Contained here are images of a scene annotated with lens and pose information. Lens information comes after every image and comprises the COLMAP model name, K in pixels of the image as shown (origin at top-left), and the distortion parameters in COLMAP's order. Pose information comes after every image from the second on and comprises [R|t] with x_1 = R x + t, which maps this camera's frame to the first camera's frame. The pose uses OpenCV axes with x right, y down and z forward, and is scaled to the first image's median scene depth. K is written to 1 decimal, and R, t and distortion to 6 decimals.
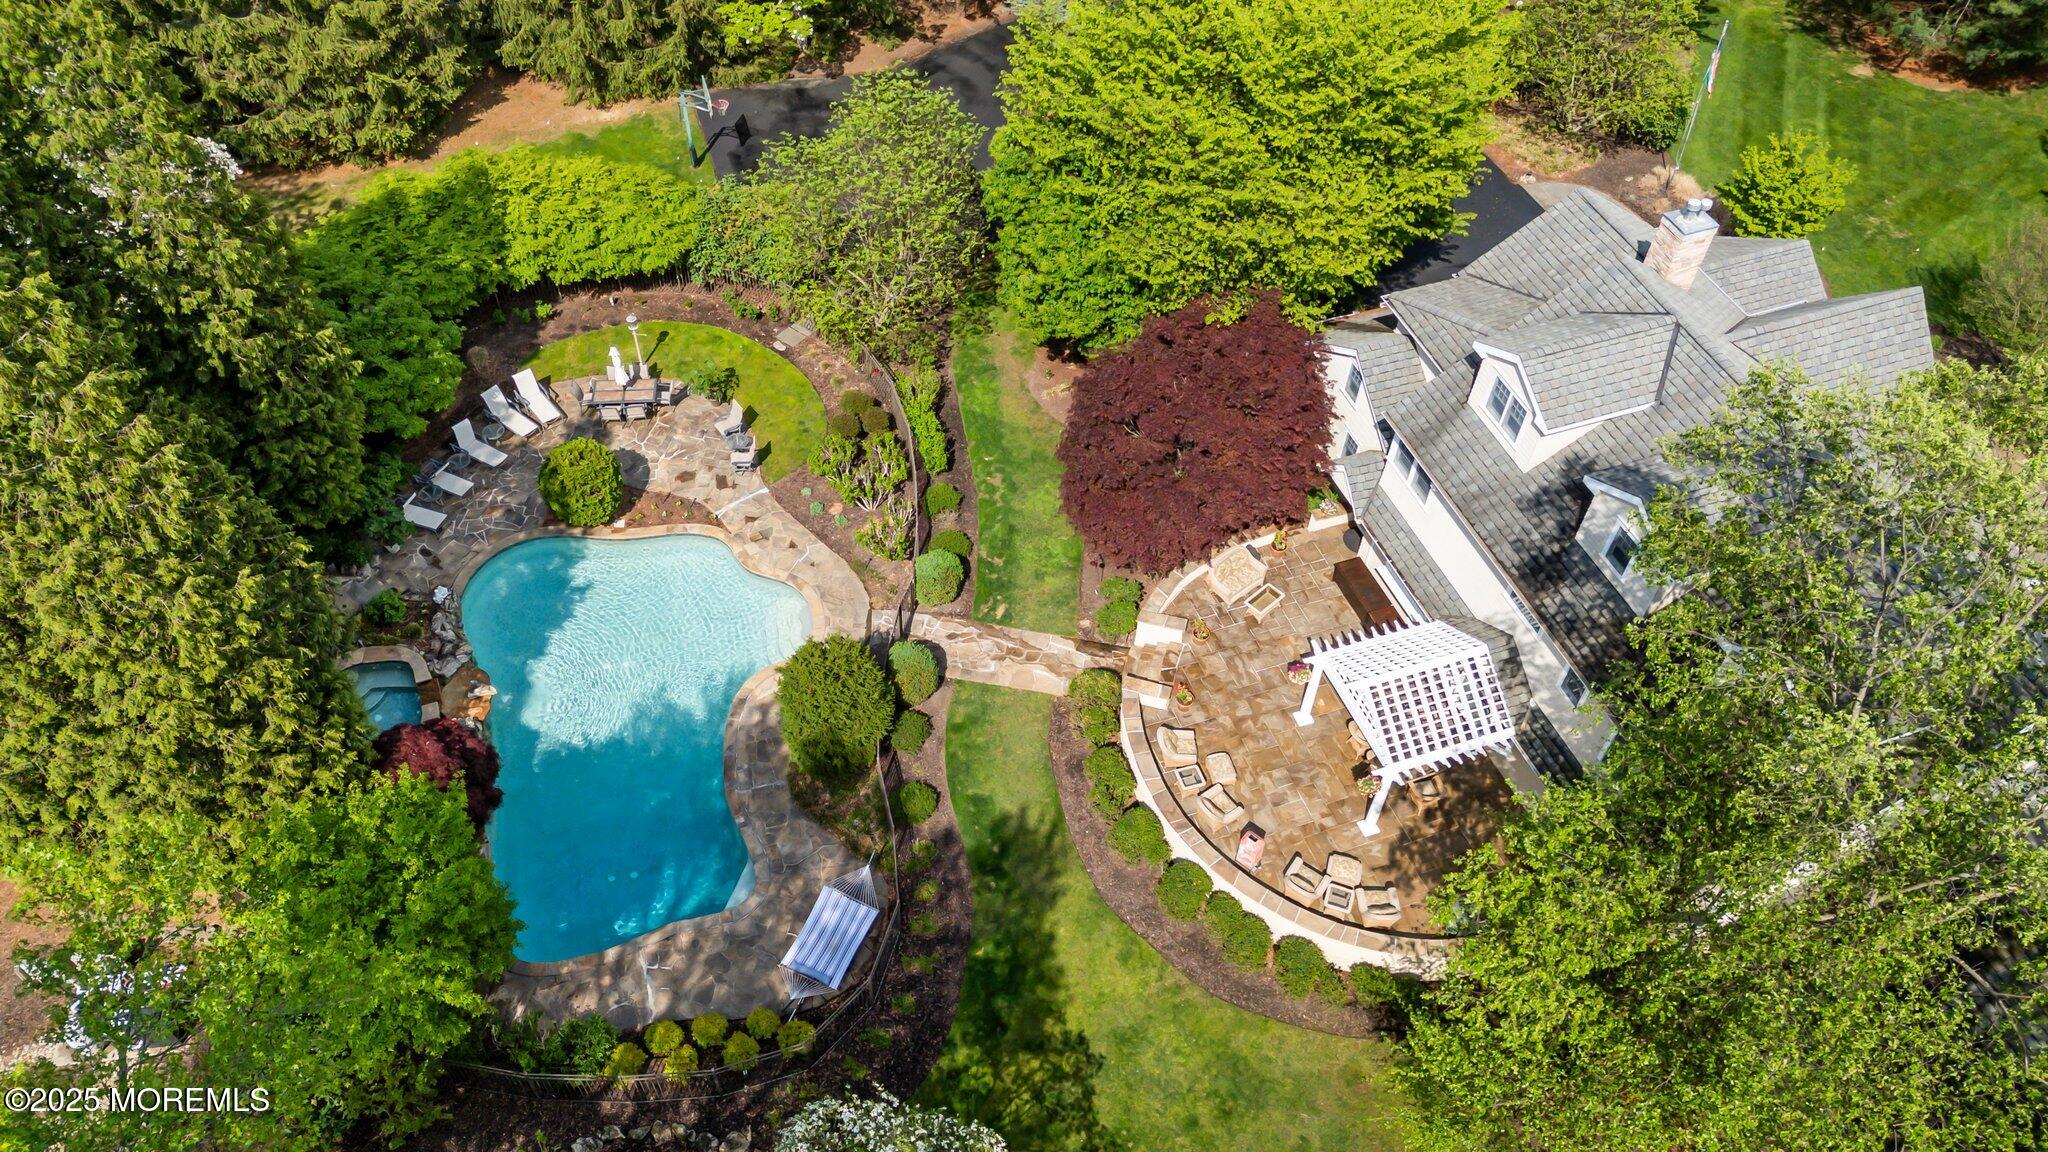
lens RADIAL K [[1501.3, 0, 1024.0], [0, 1501.3, 576.0], [0, 0, 1]] dist [0.120610, -0.198577]
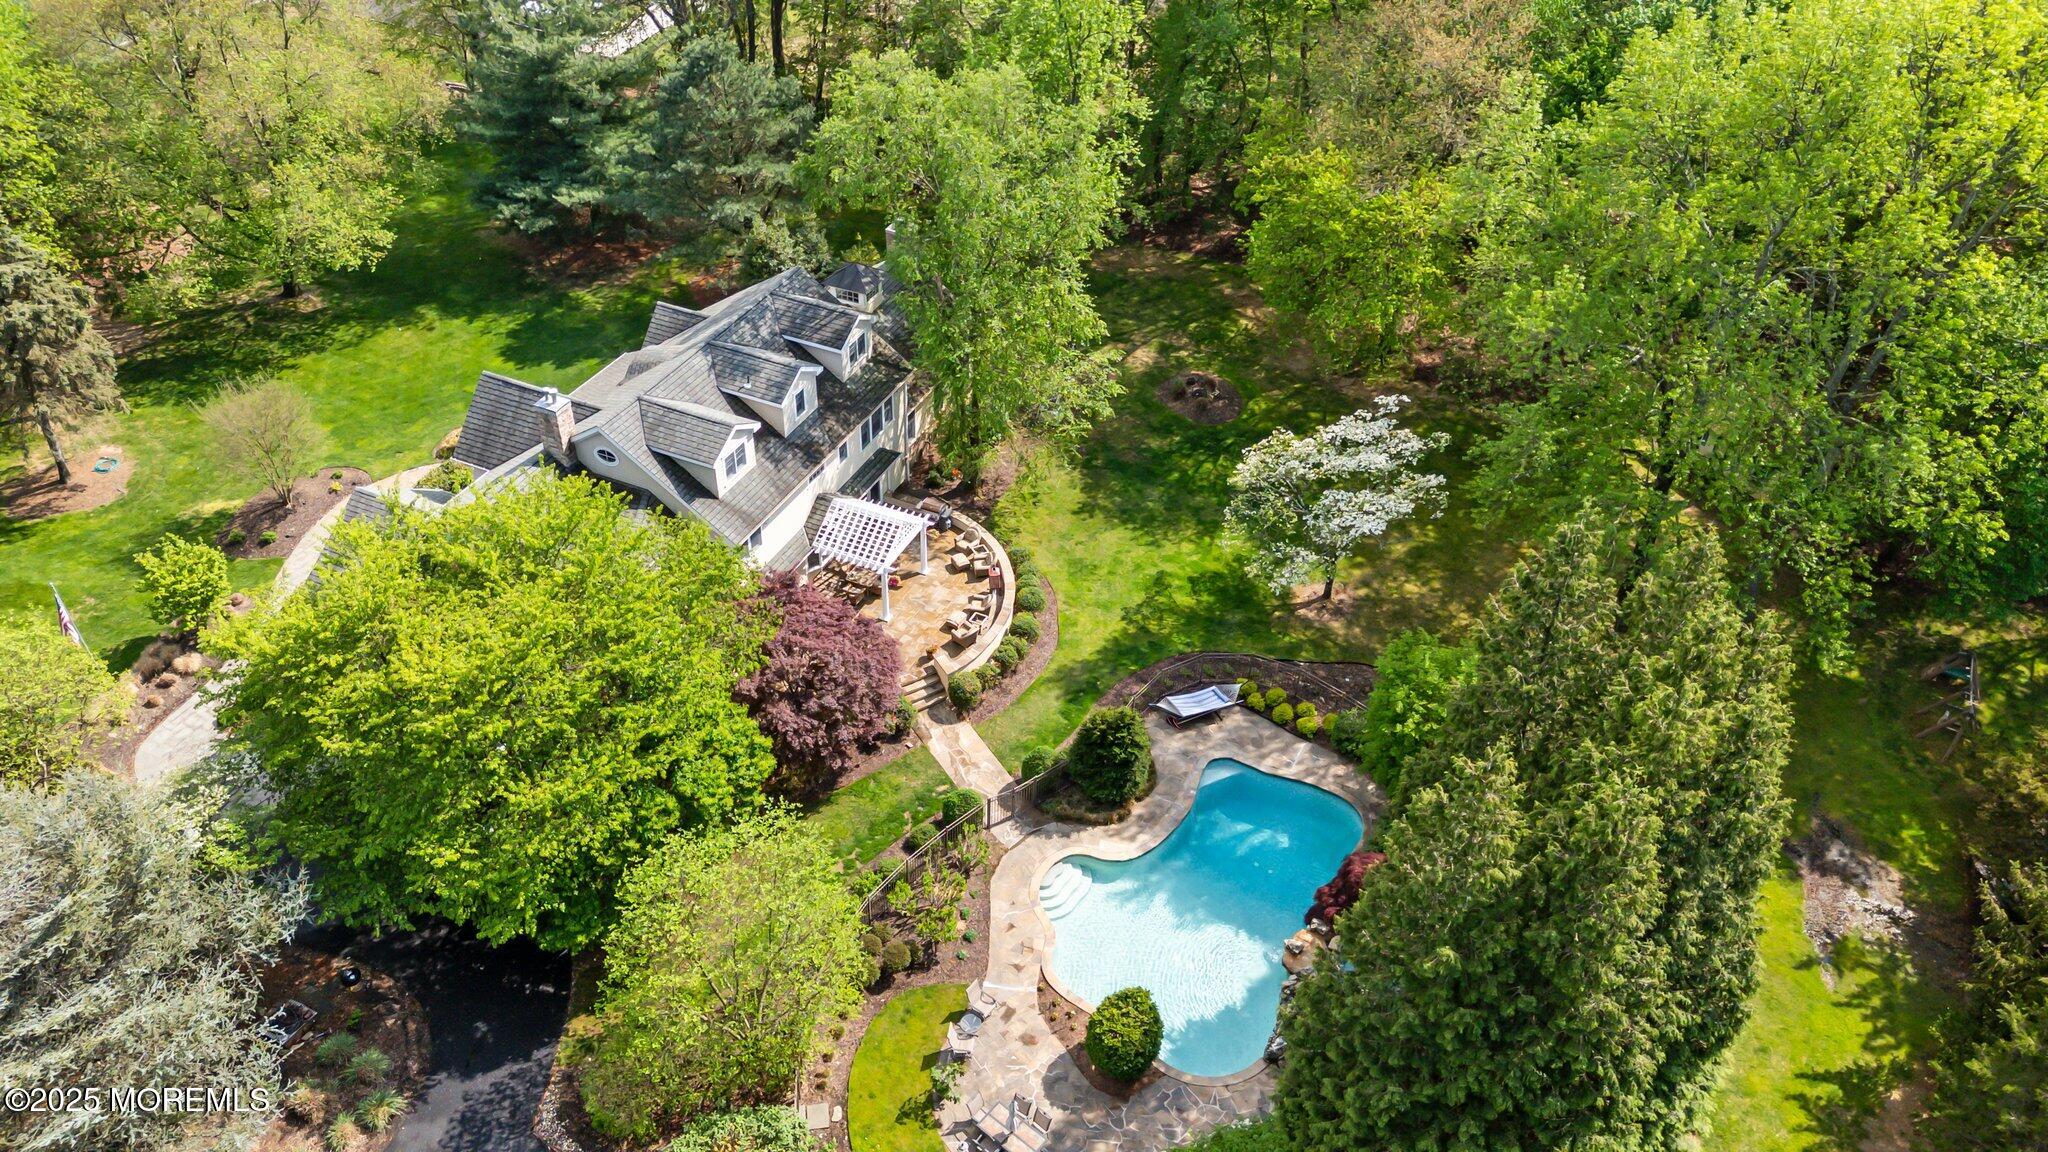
lens RADIAL K [[1501.3, 0, 1024.0], [0, 1501.3, 576.0], [0, 0, 1]] dist [0.120610, -0.198577]
pose [[-0.708286, -0.481716, 0.516023, -0.659093], [0.506470, 0.162445, 0.846818, -1.090230], [-0.491751, 0.861139, 0.128918, 0.643658]]
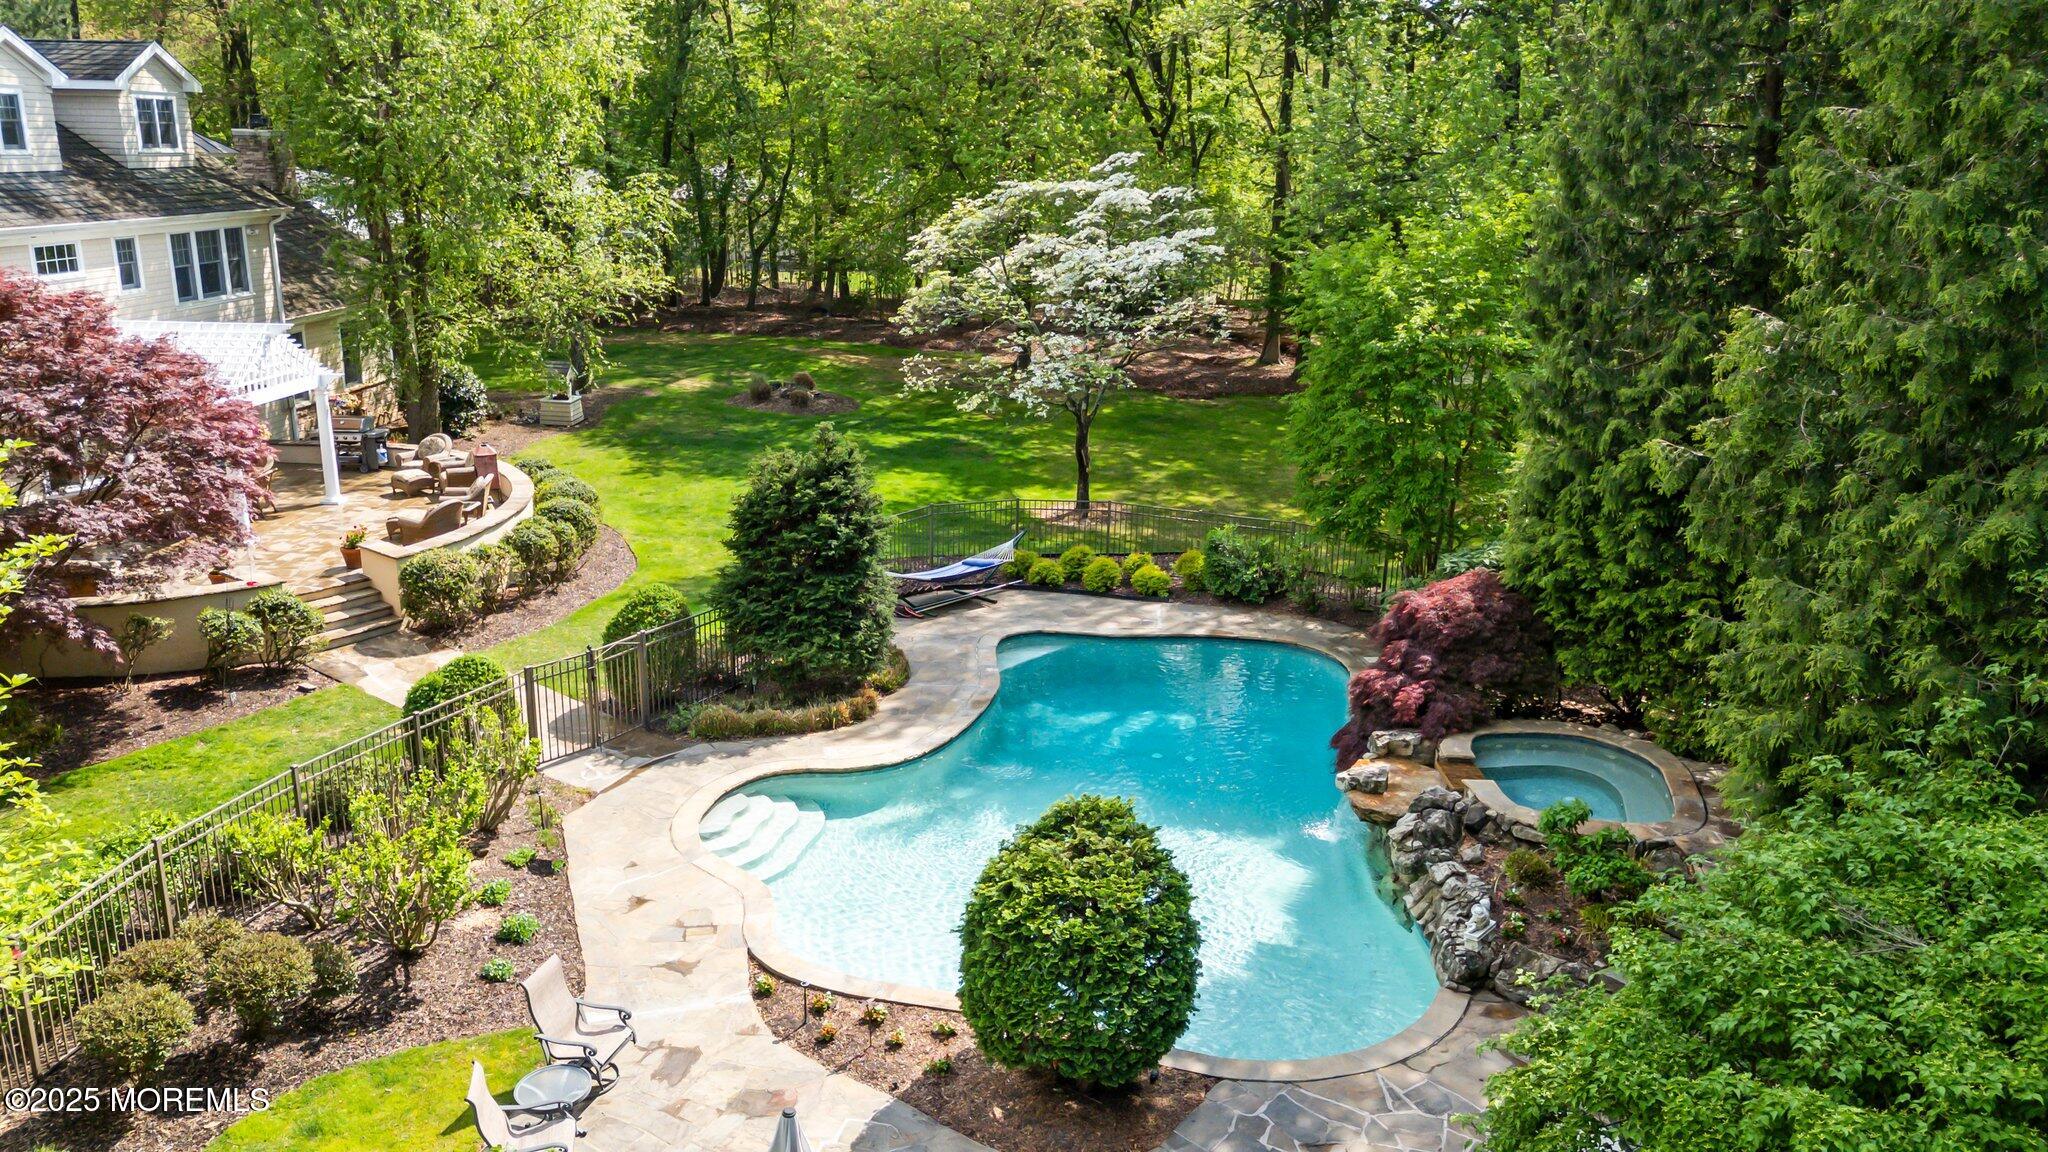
lens RADIAL K [[1512.7, 0, 1023.9], [0, 1512.7, 569.1], [0, 0, 1]] dist [0.080763, -0.067603]
pose [[-0.915189, -0.152678, 0.372986, -0.406505], [0.277533, 0.432322, 0.857947, -0.400688], [-0.292240, 0.888699, -0.353283, 1.084759]]
